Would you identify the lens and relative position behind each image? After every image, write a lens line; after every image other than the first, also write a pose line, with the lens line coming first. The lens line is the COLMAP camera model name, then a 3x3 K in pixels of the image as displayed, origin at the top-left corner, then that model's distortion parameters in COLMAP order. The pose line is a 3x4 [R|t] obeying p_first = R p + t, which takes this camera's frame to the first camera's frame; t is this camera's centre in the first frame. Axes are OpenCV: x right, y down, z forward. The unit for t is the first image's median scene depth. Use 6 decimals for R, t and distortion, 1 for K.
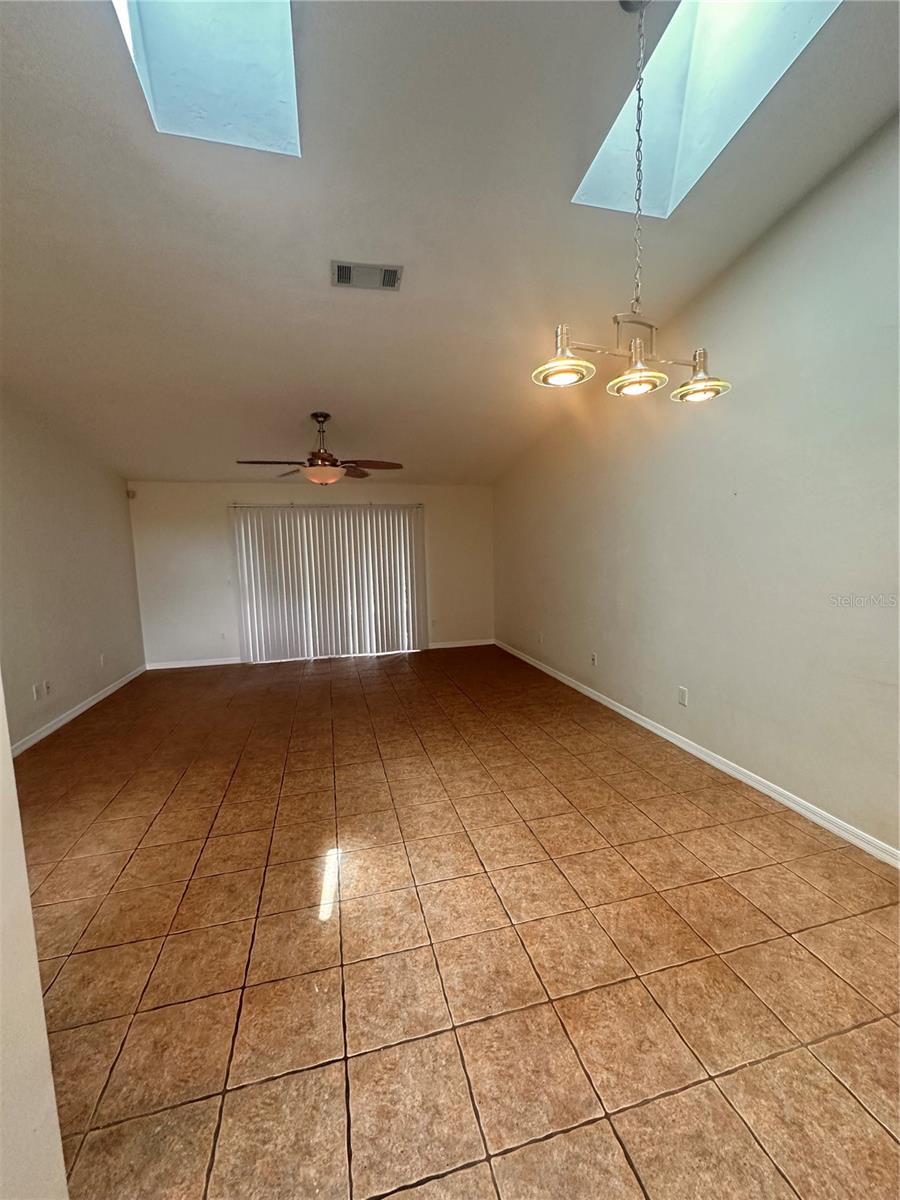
lens RADIAL K [[479.5, 0, 453.0], [0, 479.5, 601.9], [0, 0, 1]] dist [0.000114, 0.000137]
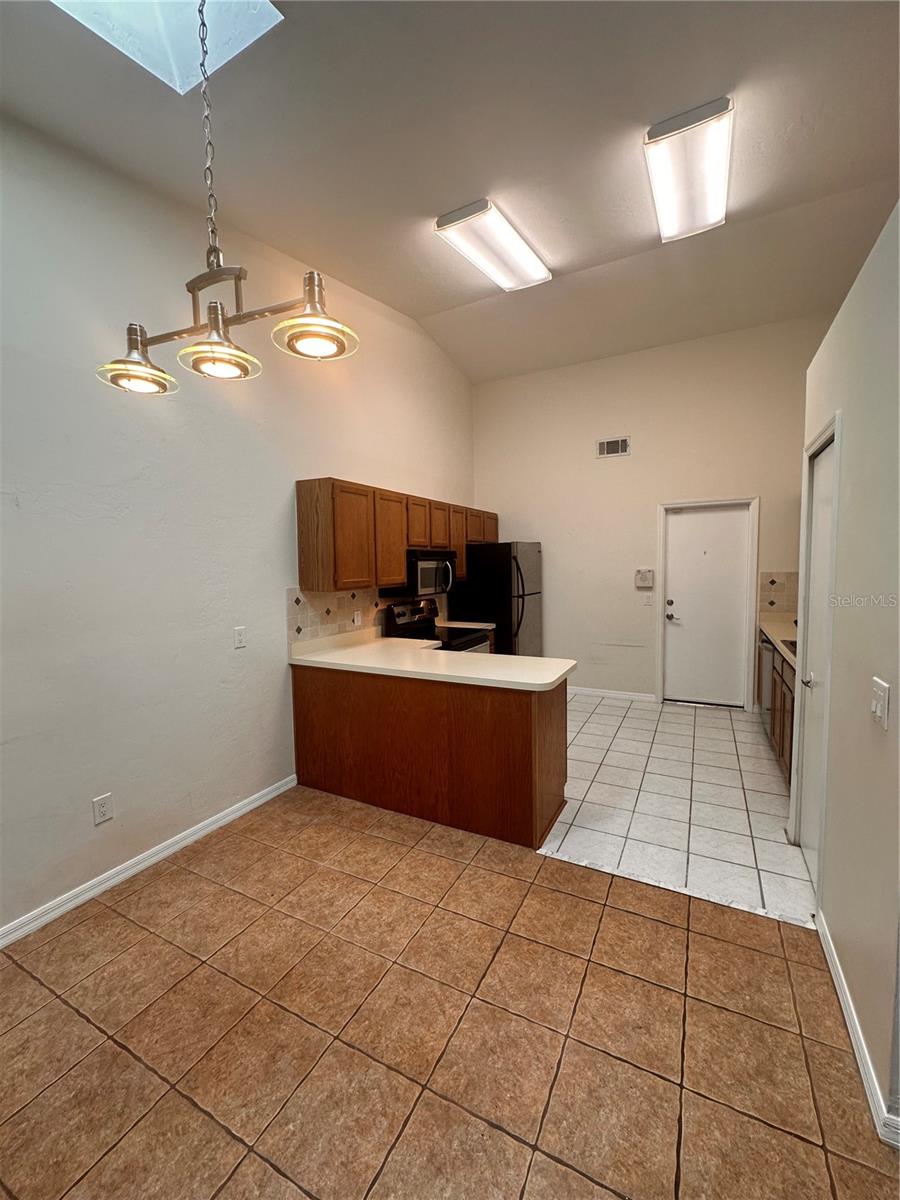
lens RADIAL K [[479.5, 0, 453.0], [0, 479.5, 601.9], [0, 0, 1]] dist [0.000114, 0.000137]
pose [[-0.740541, -0.015586, 0.671830, -0.418926], [0.112680, 0.982697, 0.147001, -0.166727], [-0.662497, 0.184562, -0.725972, 1.467025]]
